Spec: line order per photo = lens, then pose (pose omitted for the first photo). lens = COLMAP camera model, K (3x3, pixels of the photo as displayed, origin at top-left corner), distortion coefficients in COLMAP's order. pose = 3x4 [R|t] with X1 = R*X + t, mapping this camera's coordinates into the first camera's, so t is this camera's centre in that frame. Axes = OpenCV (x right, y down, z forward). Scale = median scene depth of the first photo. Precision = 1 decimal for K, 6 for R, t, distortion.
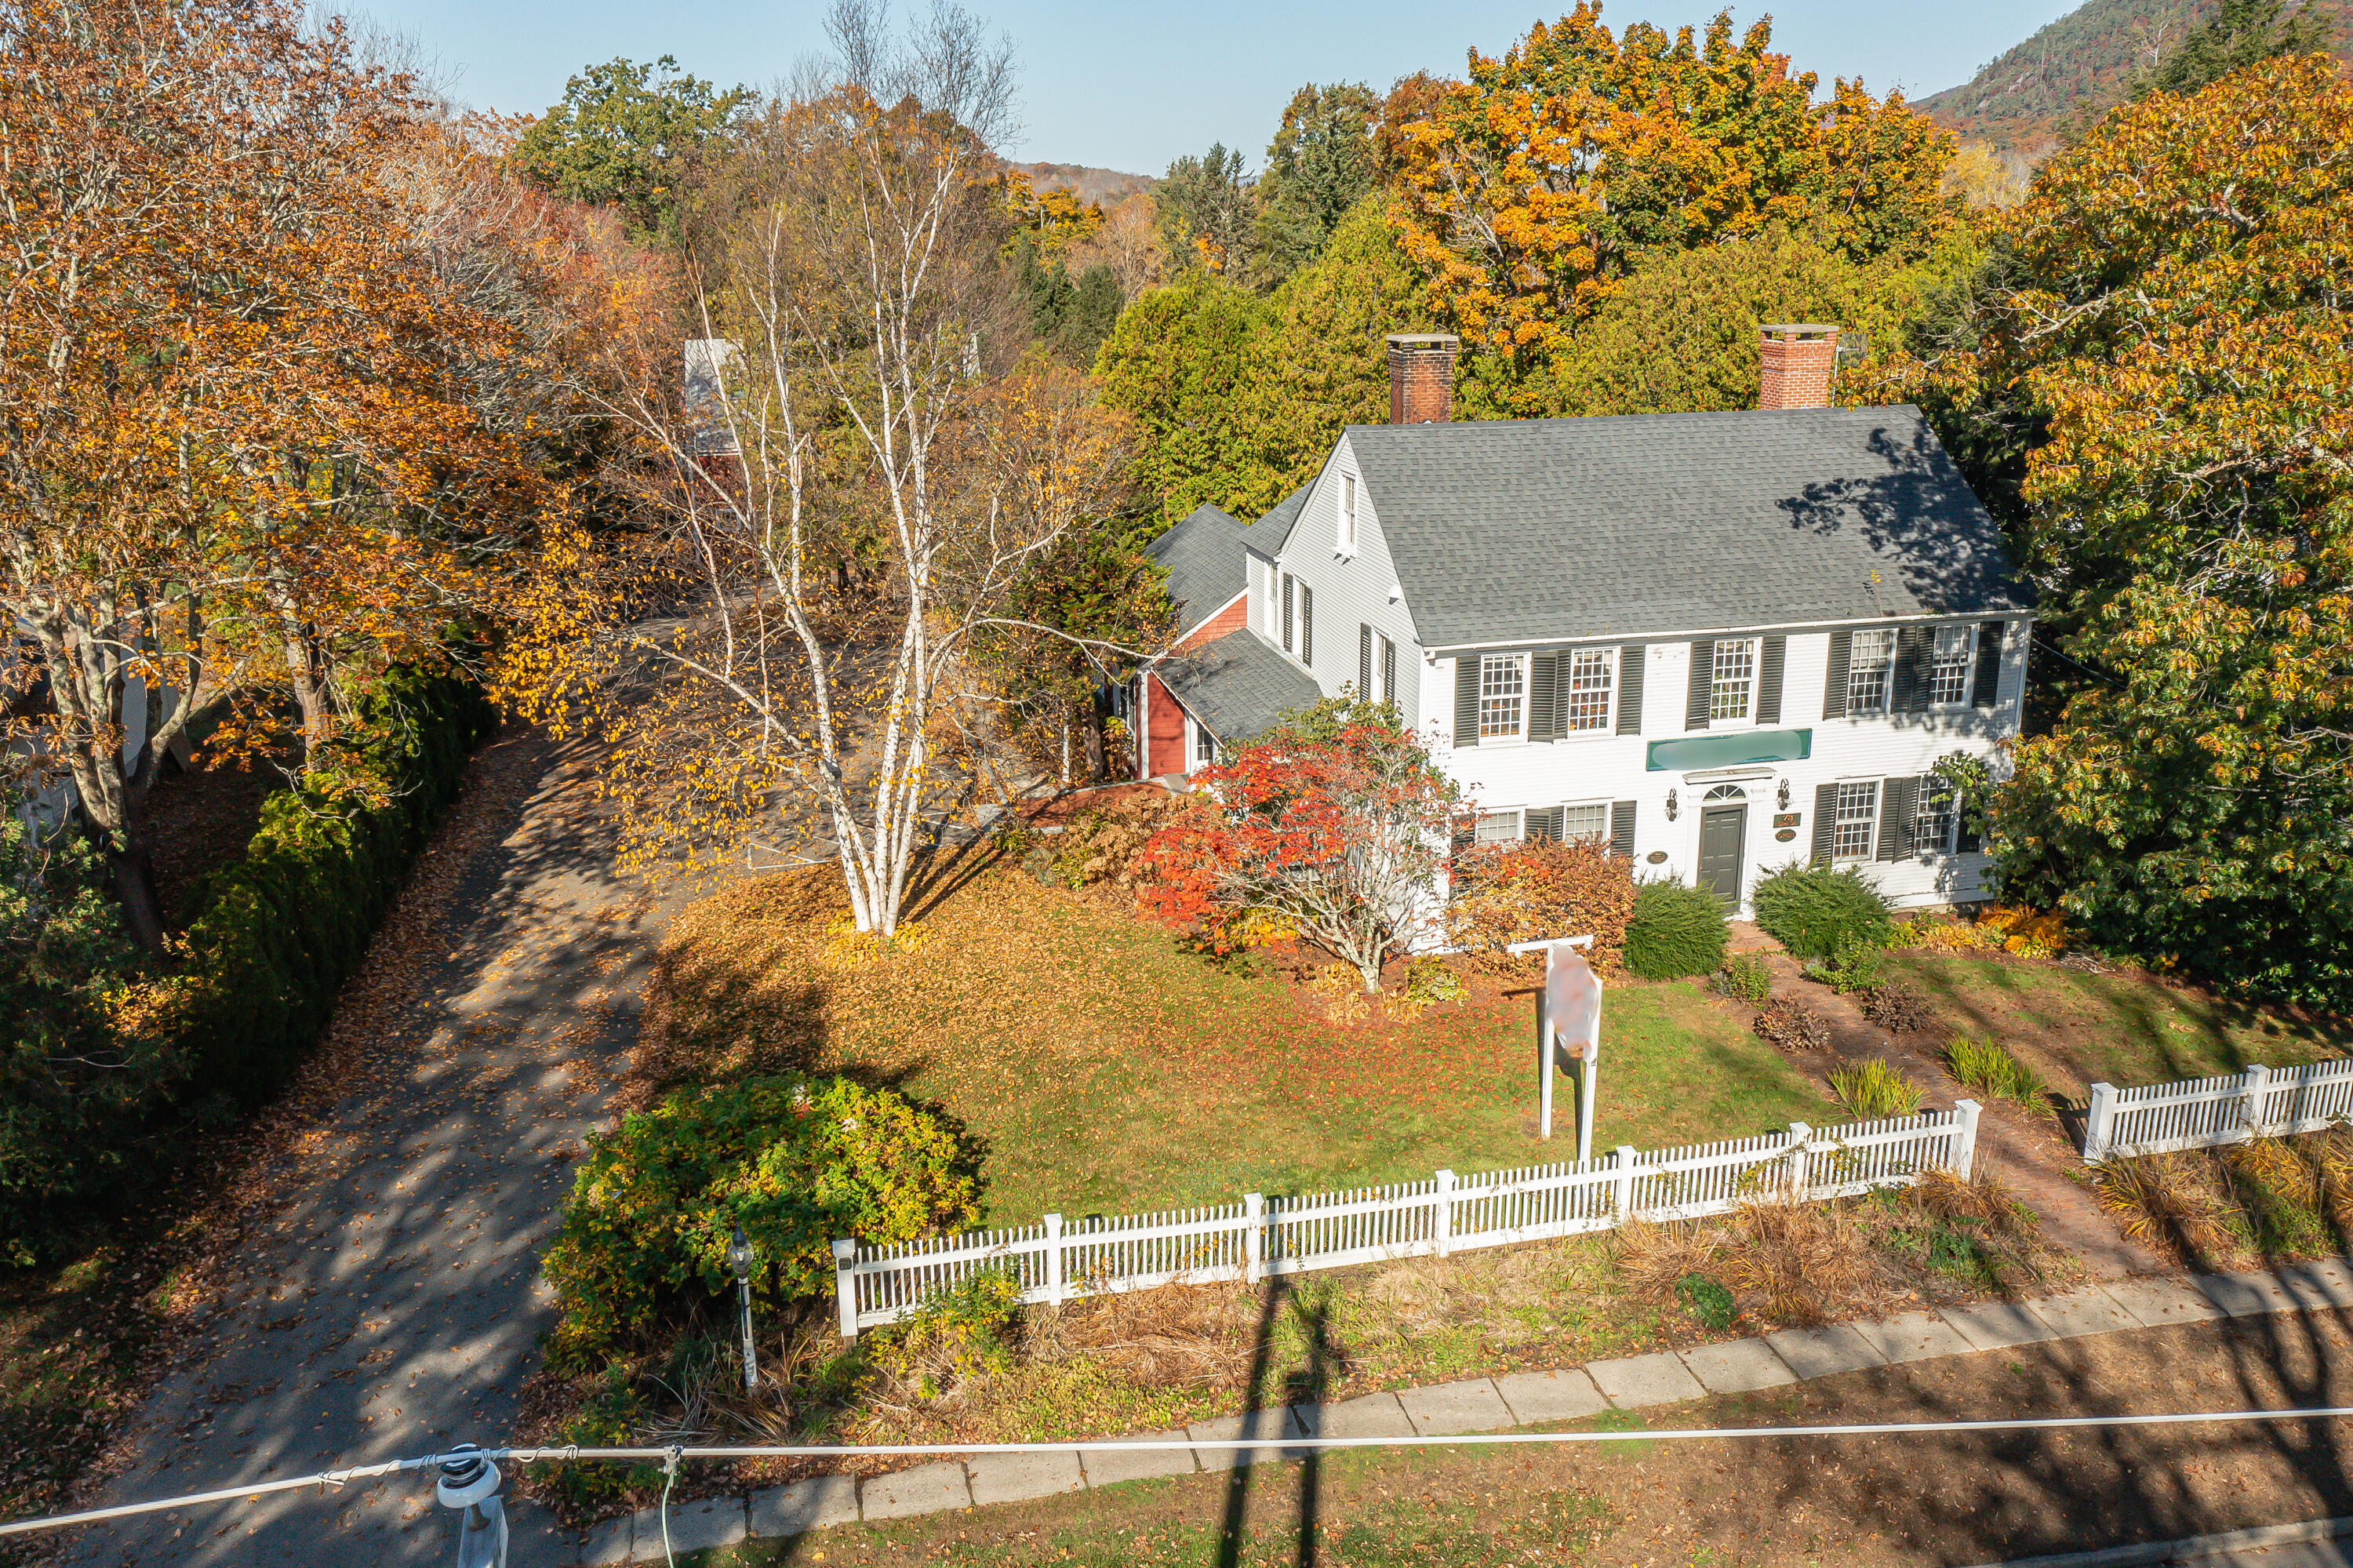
lens RADIAL K [[1874.0, 0, 1176.5], [0, 1874.0, 784.0], [0, 0, 1]] dist [-0.013569, 0.000600]
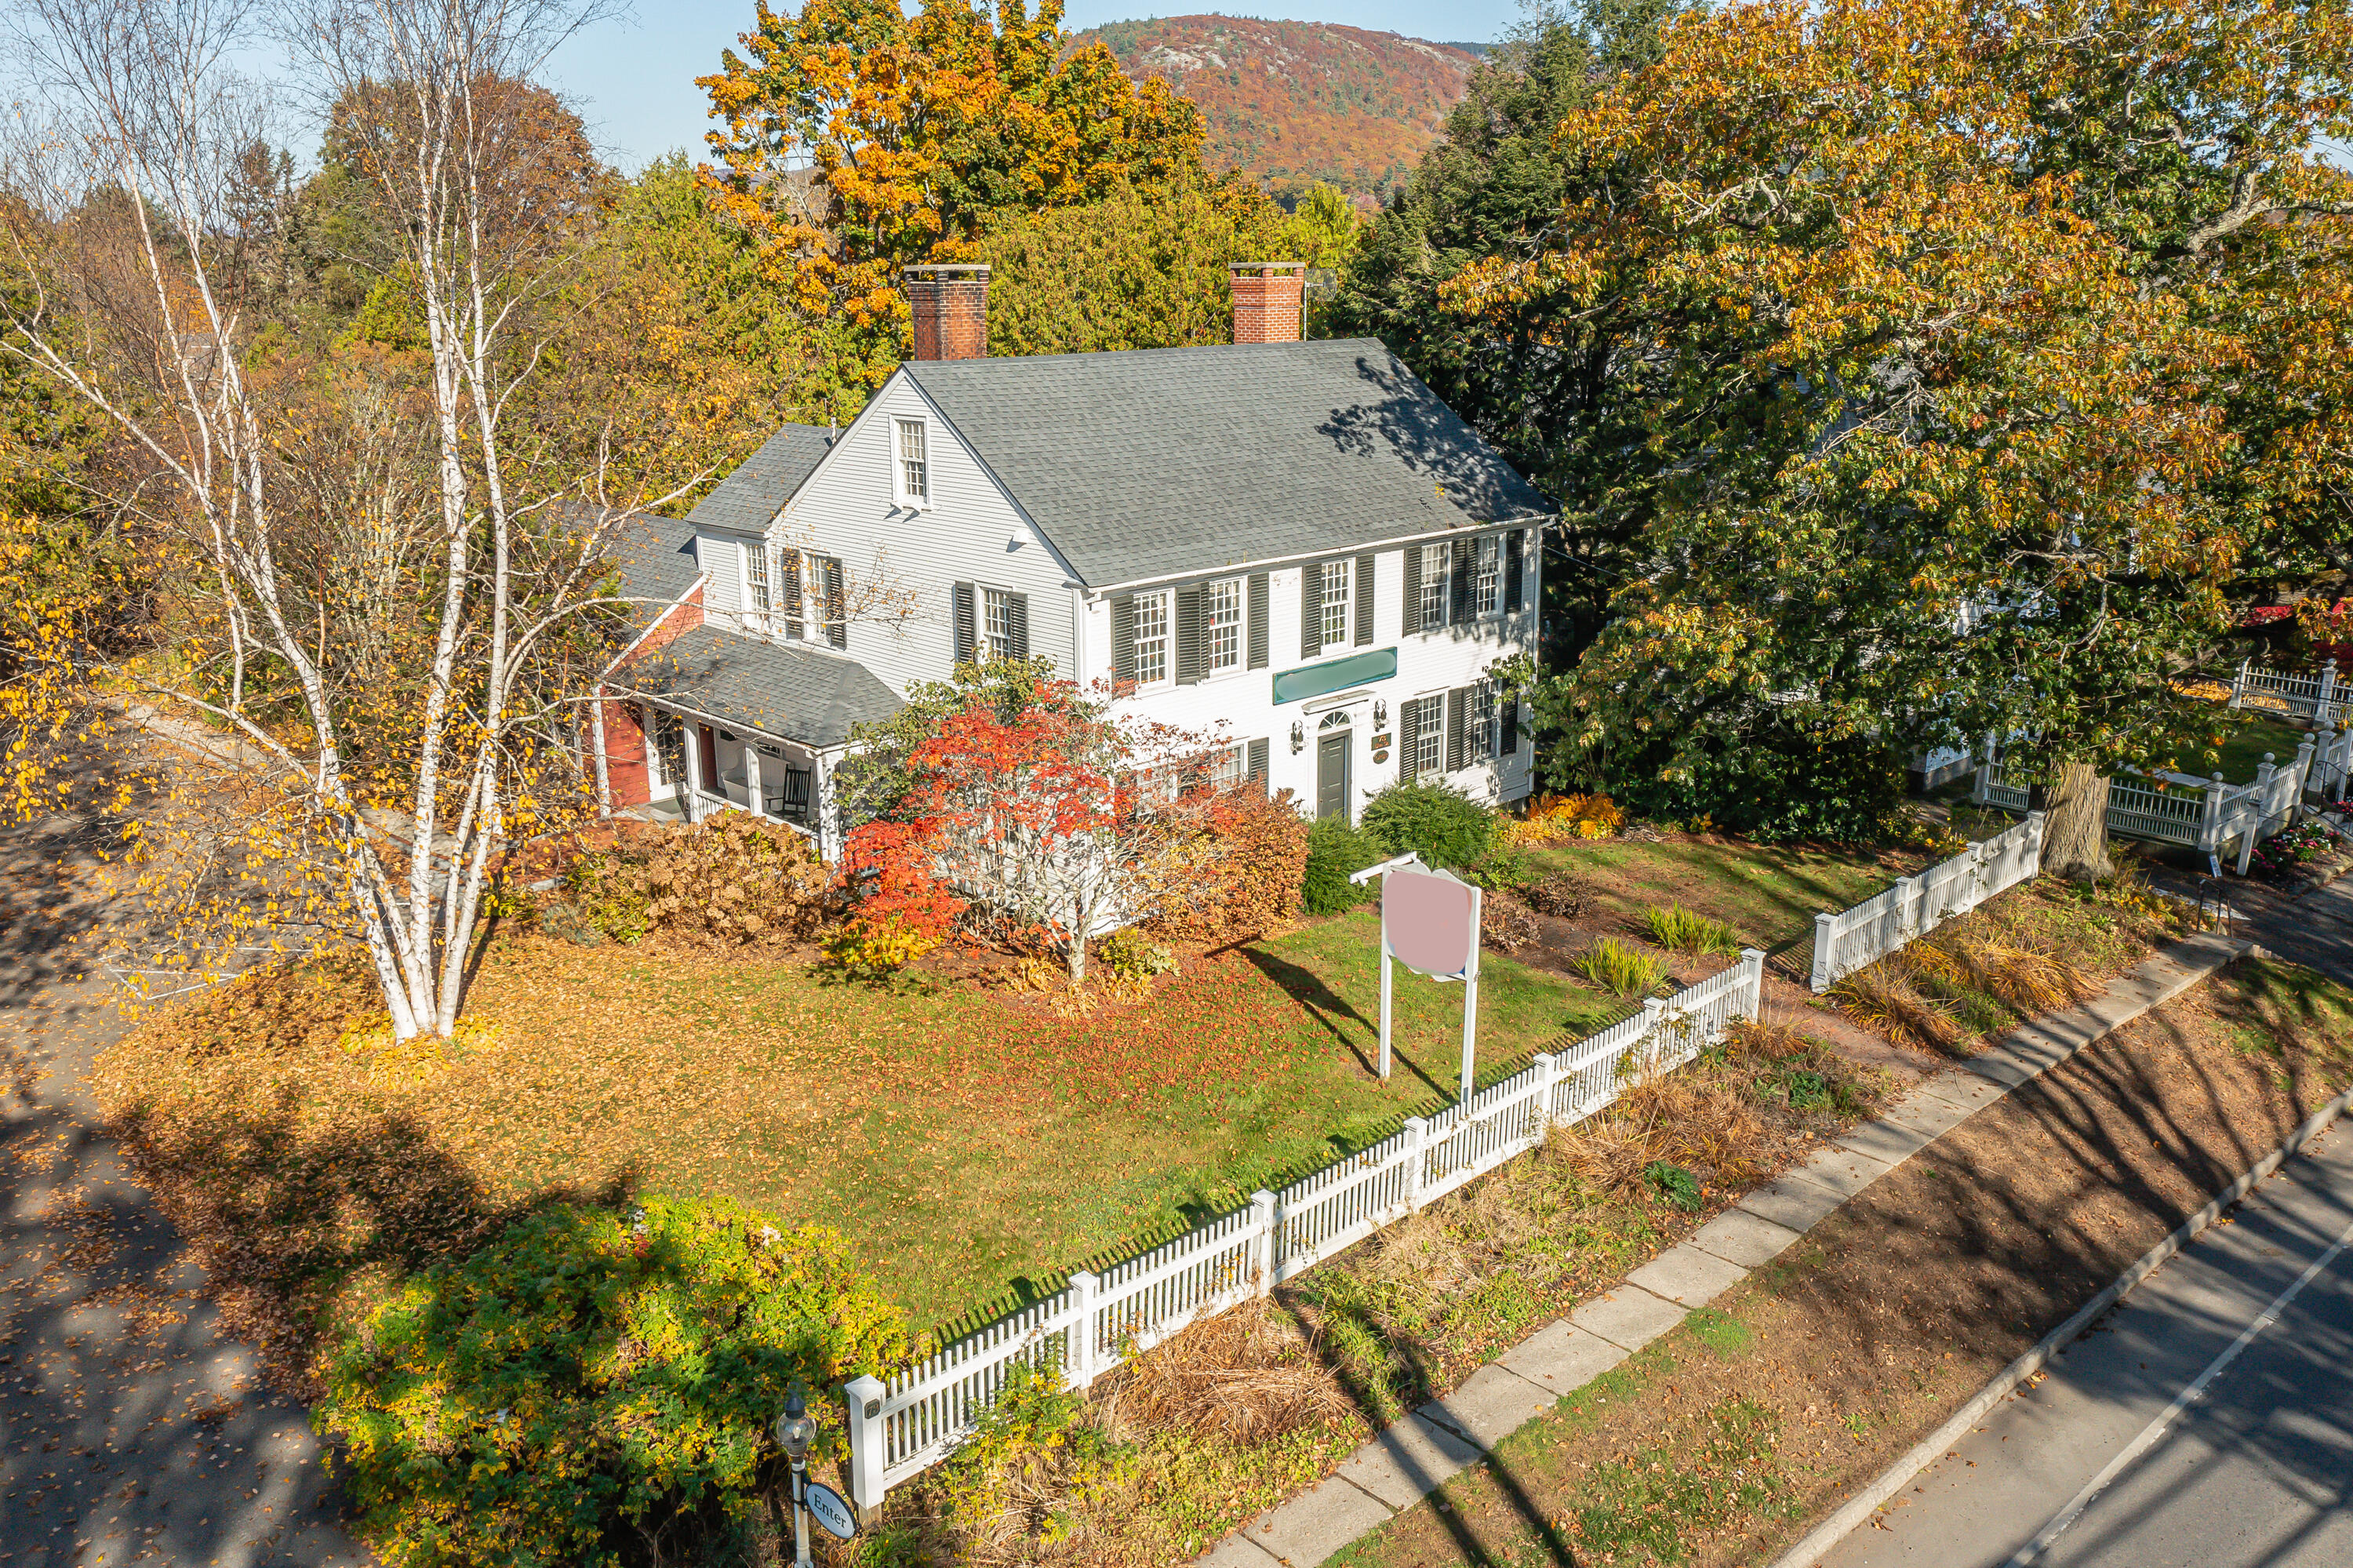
lens RADIAL K [[1874.0, 0, 1176.5], [0, 1874.0, 784.0], [0, 0, 1]] dist [-0.013569, 0.000600]
pose [[0.856660, -0.132698, 0.498524, -0.272959], [0.146930, 0.989088, 0.010793, 0.015194], [-0.494516, 0.064002, 0.866809, 0.191275]]
